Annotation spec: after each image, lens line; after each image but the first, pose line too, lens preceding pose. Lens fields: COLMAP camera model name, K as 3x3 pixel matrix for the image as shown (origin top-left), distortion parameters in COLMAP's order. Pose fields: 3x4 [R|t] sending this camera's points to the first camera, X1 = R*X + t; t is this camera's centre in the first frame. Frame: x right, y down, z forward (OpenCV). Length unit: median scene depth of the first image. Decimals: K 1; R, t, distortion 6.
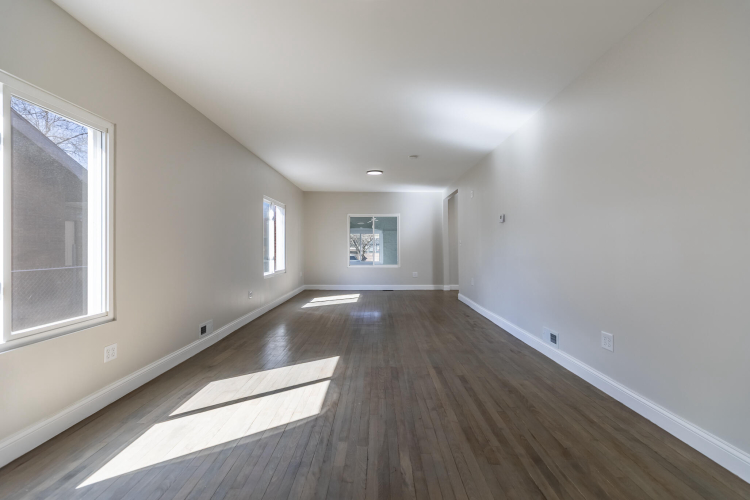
lens RADIAL K [[338.6, 0, 377.5], [0, 338.6, 246.6], [0, 0, 1]] dist [0.008998, -0.000741]
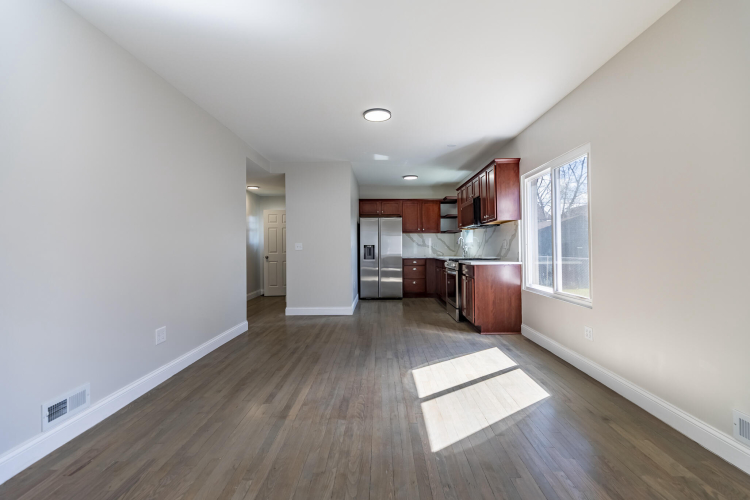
lens RADIAL K [[338.6, 0, 377.5], [0, 338.6, 246.6], [0, 0, 1]] dist [0.008998, -0.000741]
pose [[-0.999889, 0.011322, 0.009650, -0.047979], [0.011263, 0.999918, -0.006144, 0.002064], [-0.009719, -0.006034, -0.999935, 2.146119]]
